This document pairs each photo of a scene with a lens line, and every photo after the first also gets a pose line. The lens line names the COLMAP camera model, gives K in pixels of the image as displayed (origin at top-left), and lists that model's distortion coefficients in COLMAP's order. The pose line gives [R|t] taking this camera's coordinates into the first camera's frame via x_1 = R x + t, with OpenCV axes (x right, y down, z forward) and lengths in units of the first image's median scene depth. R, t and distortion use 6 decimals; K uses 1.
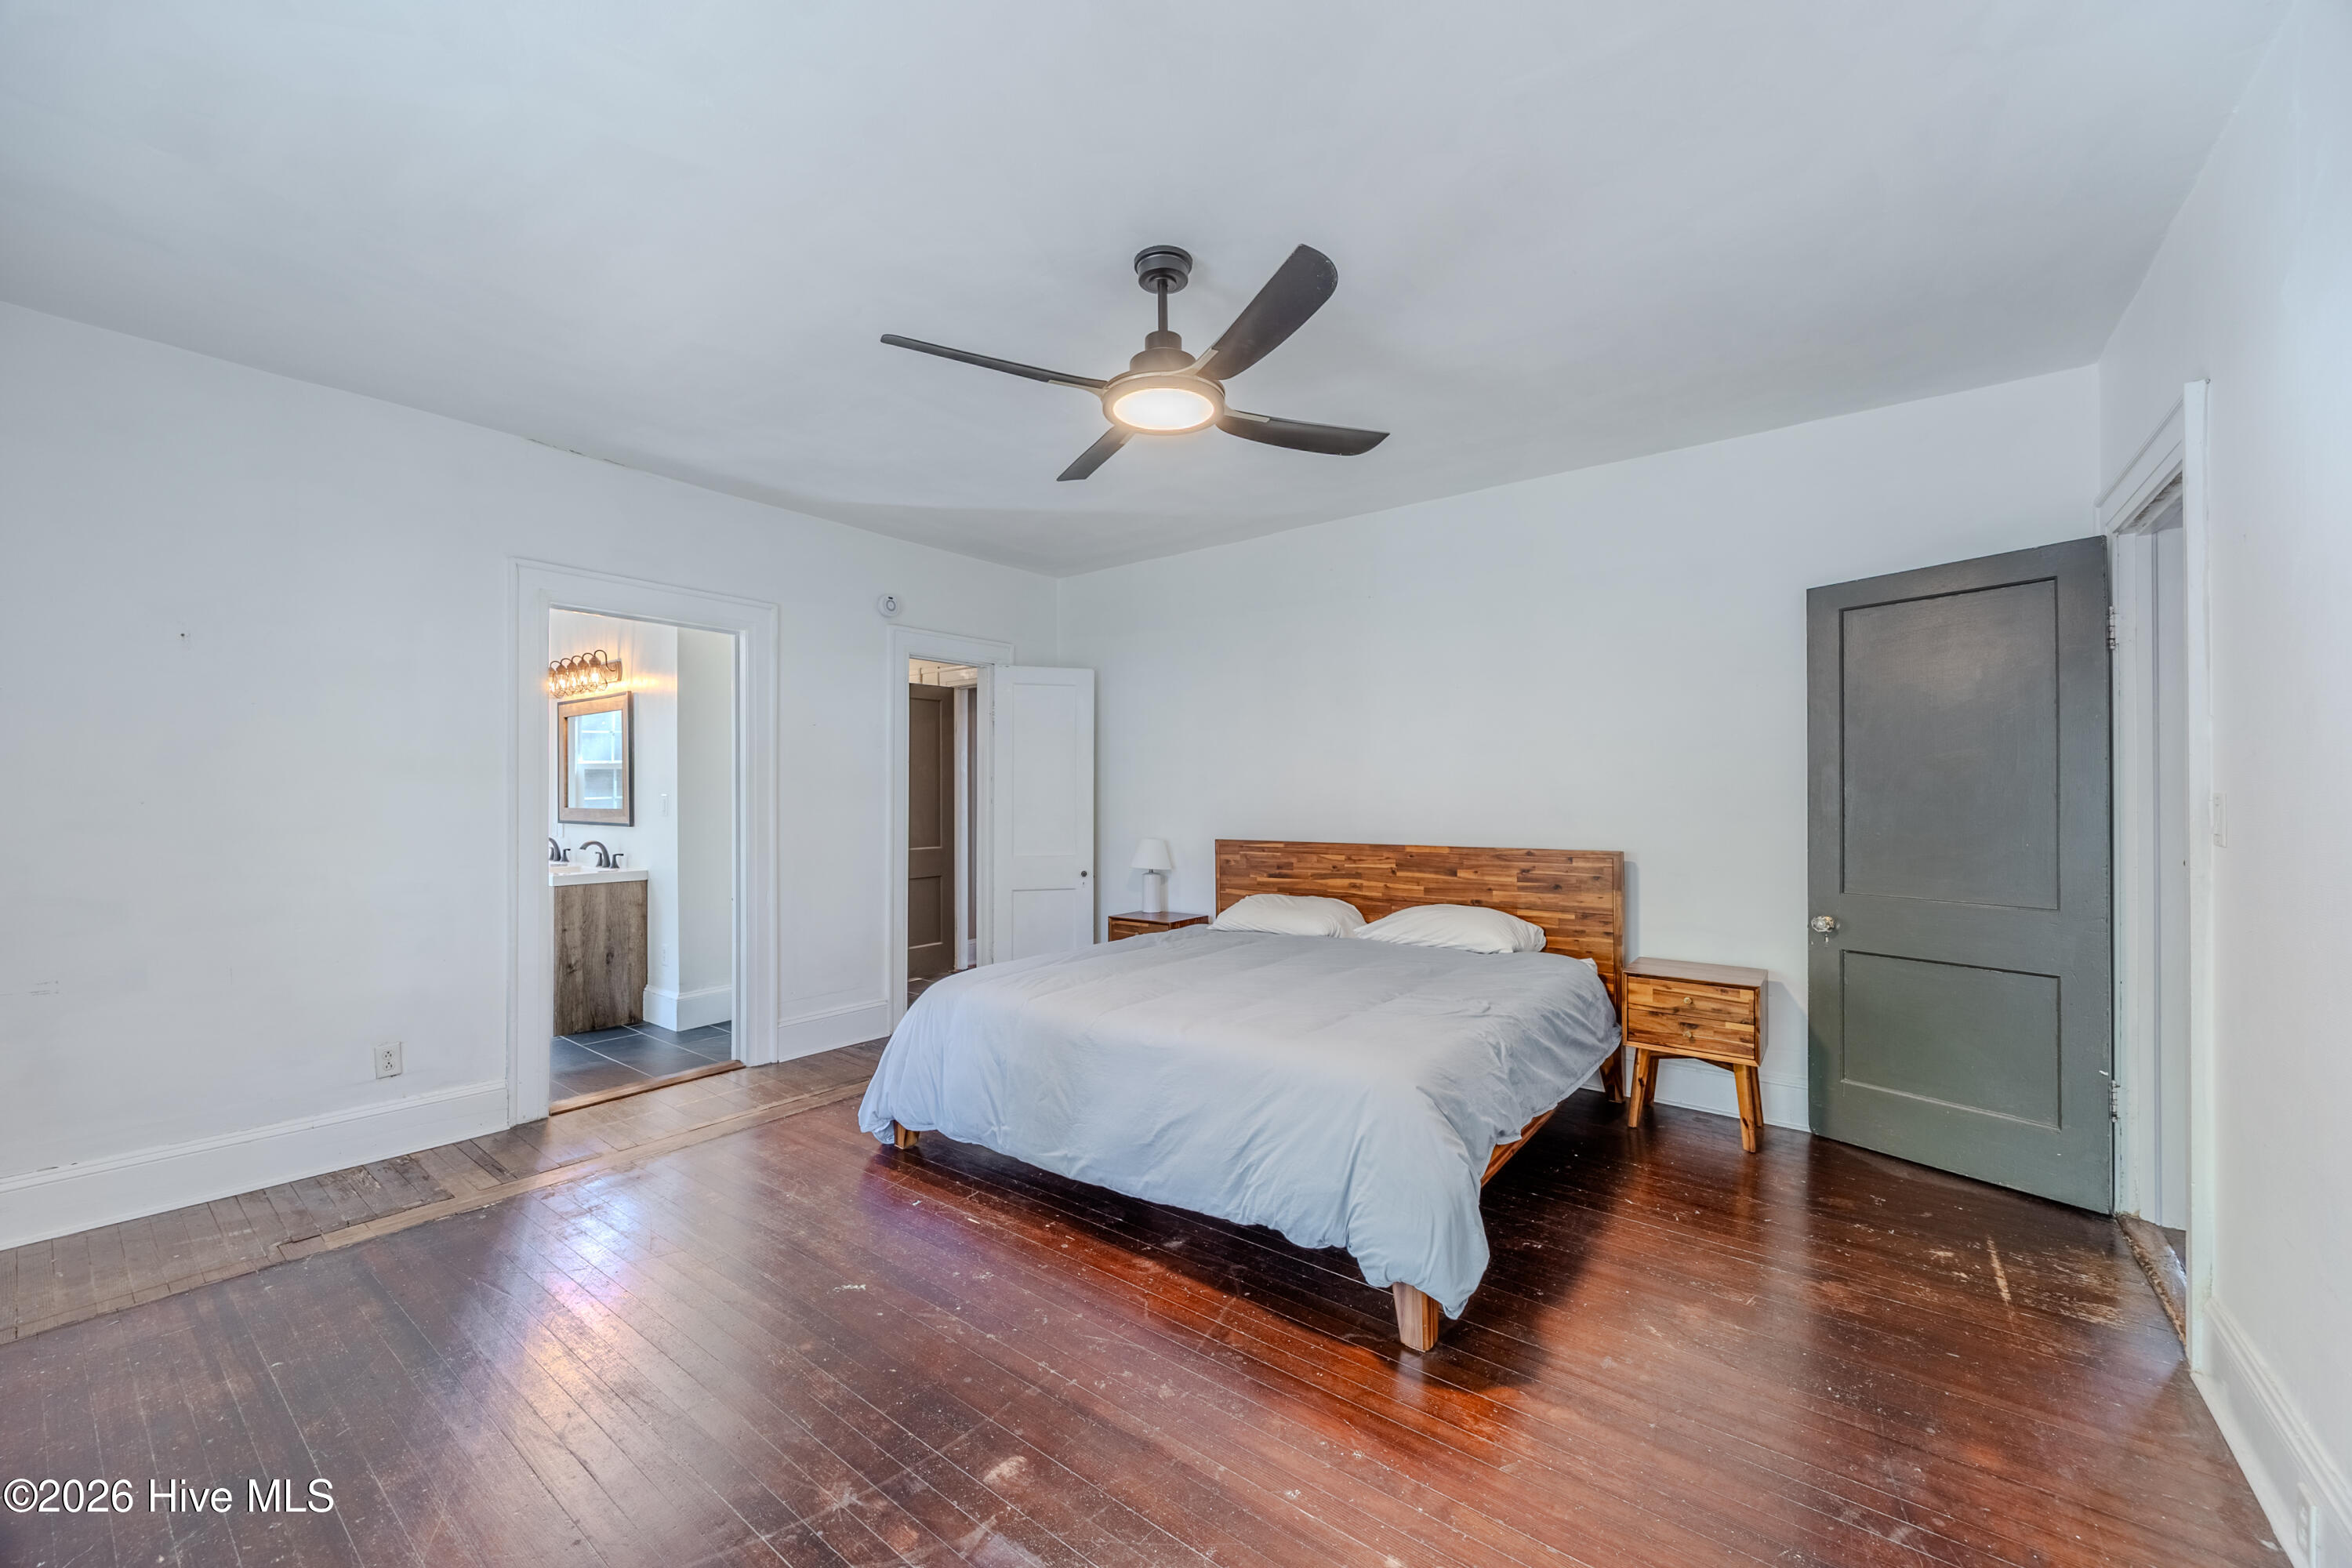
lens RADIAL K [[901.6, 0, 1167.1], [0, 901.6, 790.3], [0, 0, 1]] dist [-0.000376, -0.000168]
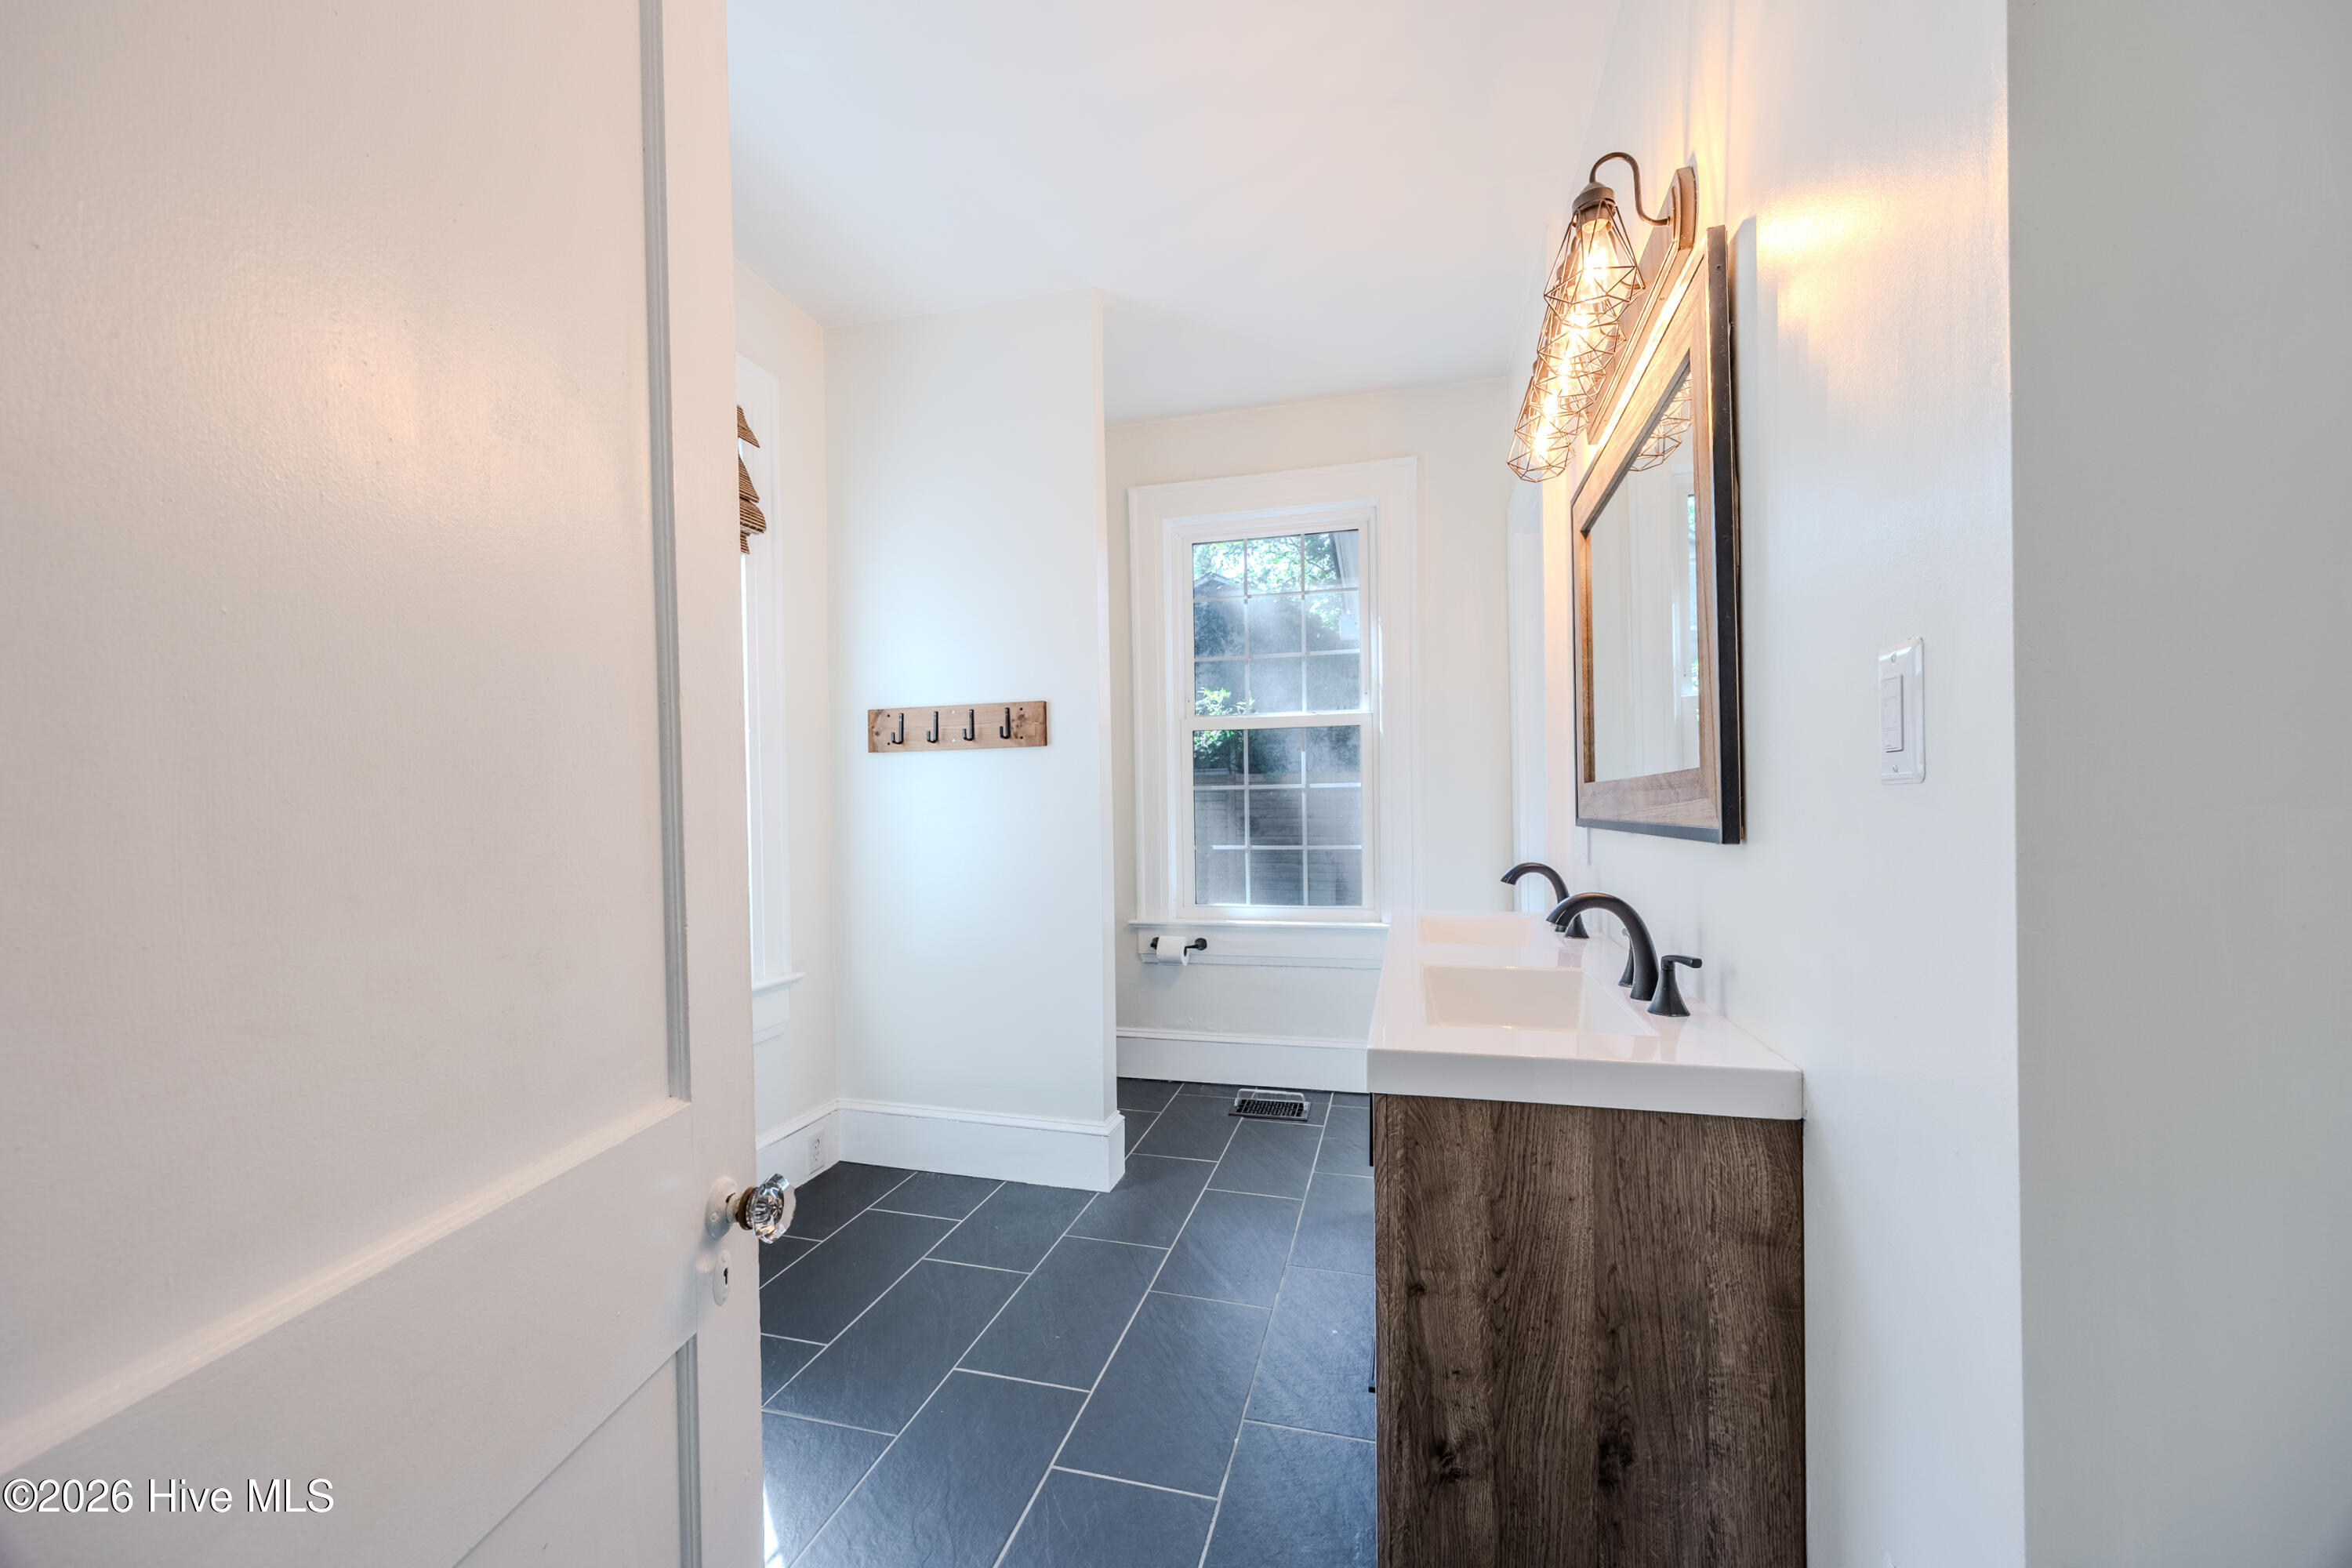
lens RADIAL K [[901.6, 0, 1167.1], [0, 901.6, 790.3], [0, 0, 1]] dist [-0.000376, -0.000168]
pose [[0.369904, -0.000331, -0.929070, -0.457977], [0.014645, 0.999878, 0.005475, 0.023013], [0.928955, -0.015632, 0.369864, 0.823680]]
